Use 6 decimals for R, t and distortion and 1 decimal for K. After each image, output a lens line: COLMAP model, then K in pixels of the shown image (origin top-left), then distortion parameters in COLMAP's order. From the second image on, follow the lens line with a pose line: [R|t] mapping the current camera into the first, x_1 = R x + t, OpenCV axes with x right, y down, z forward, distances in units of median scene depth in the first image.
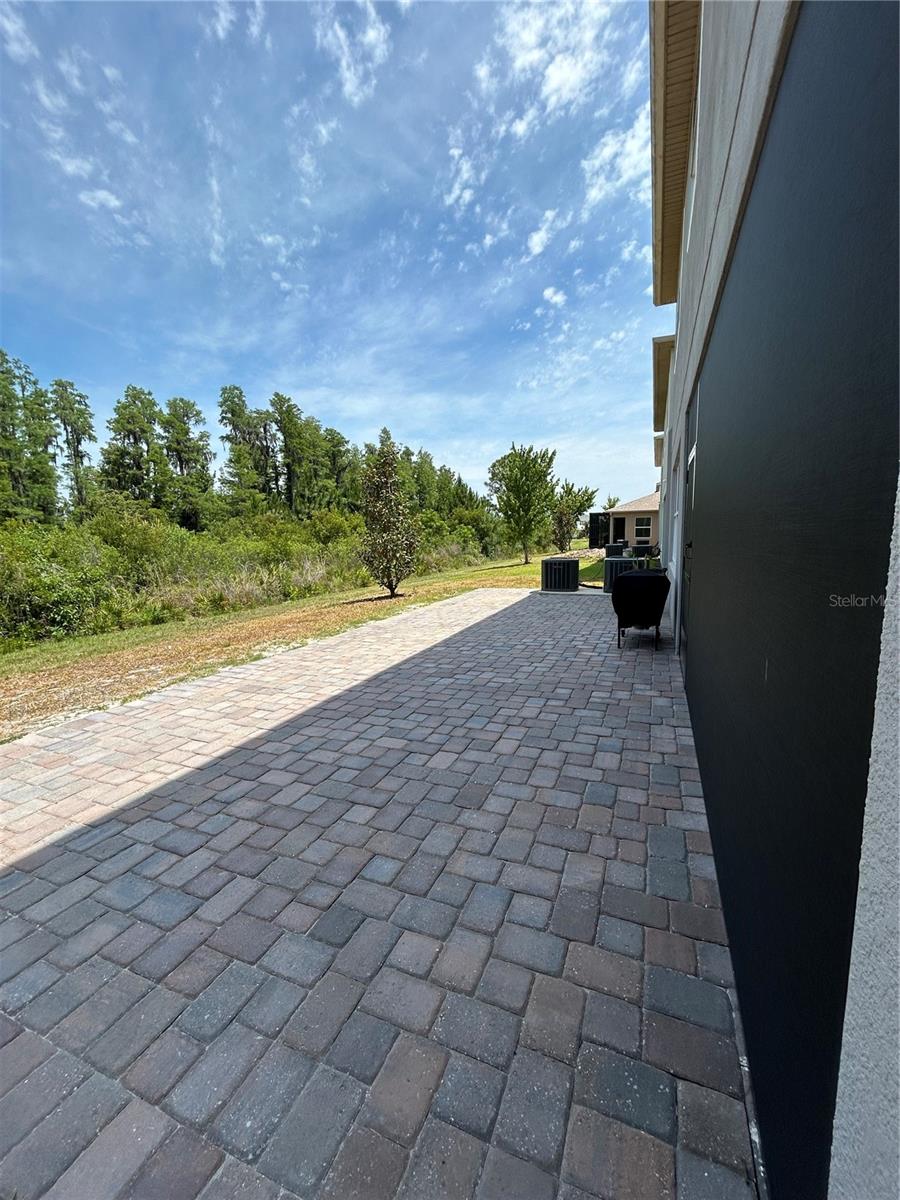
lens RADIAL K [[485.8, 0, 452.5], [0, 485.8, 600.3], [0, 0, 1]] dist [0.005861, -0.000956]
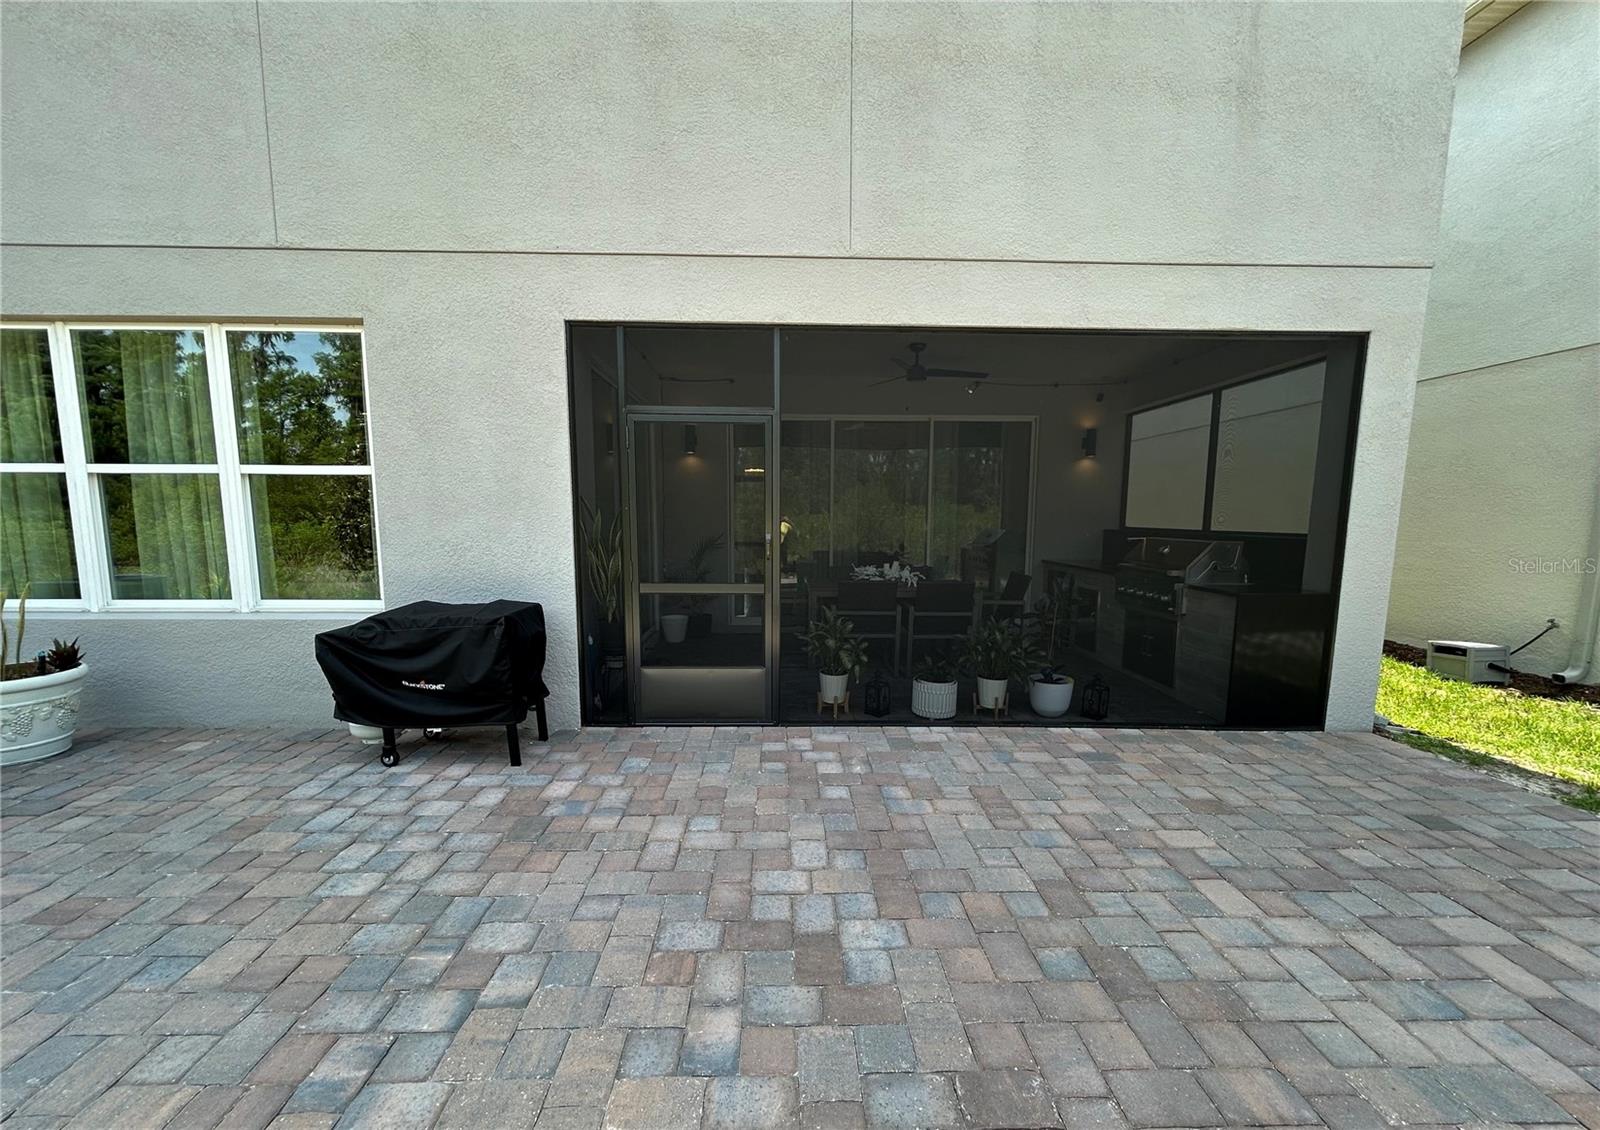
lens RADIAL K [[655.1, 0, 785.6], [0, 655.1, 596.5], [0, 0, 1]] dist [-0.004585, 0.002365]
pose [[-0.408498, -0.097625, 0.907524, -0.548804], [0.125288, 0.978856, 0.161693, -0.223528], [-0.904120, 0.179753, -0.387629, 1.628628]]
